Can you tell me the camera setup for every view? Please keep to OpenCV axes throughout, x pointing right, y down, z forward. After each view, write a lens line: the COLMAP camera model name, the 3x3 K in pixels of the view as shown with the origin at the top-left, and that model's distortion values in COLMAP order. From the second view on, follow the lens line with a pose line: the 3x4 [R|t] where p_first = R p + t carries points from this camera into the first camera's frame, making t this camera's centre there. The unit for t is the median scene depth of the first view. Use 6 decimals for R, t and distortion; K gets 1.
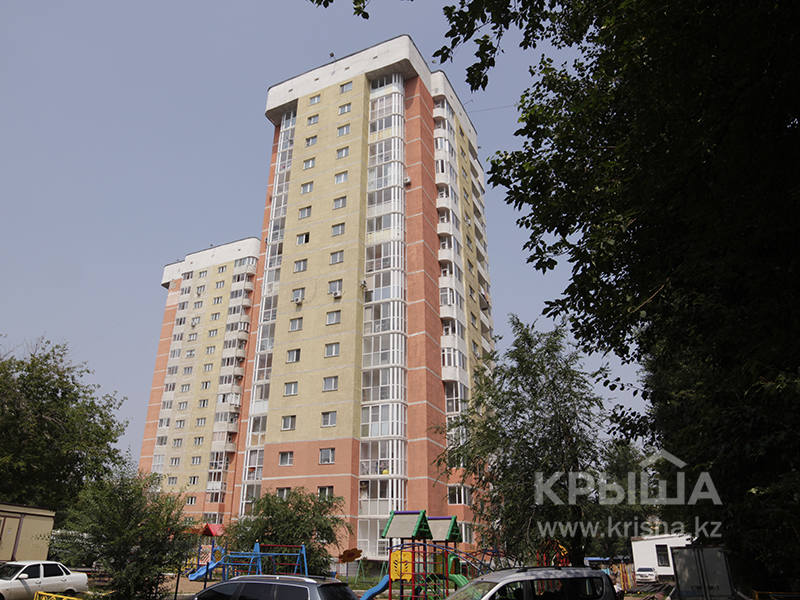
lens RADIAL K [[593.2, 0, 397.3], [0, 593.2, 298.8], [0, 0, 1]] dist [-0.080977, 0.016699]
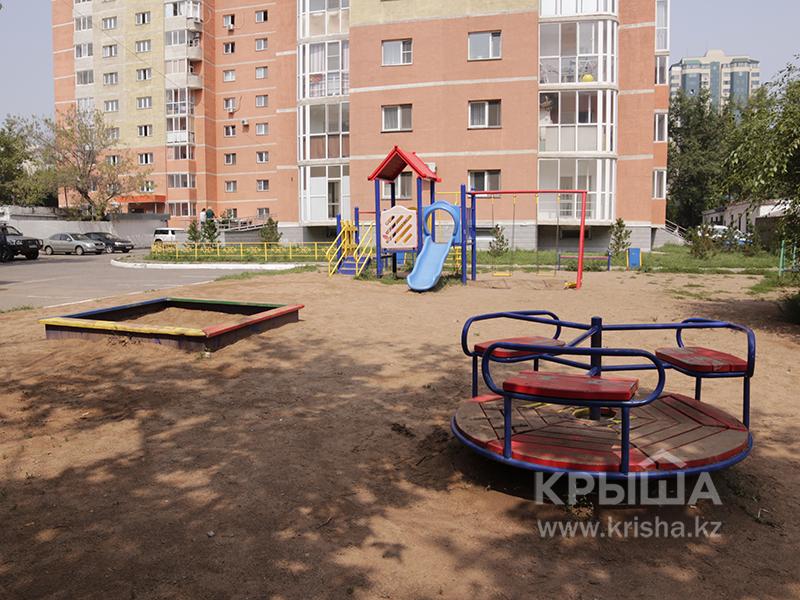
lens RADIAL K [[593.2, 0, 400.9], [0, 593.2, 297.5], [0, 0, 1]] dist [-0.080977, 0.016699]
pose [[0.986282, -0.024843, 0.163191, -0.162477], [-0.061007, 0.863757, 0.500202, 0.113833], [-0.153384, -0.503296, 0.850392, 0.244152]]
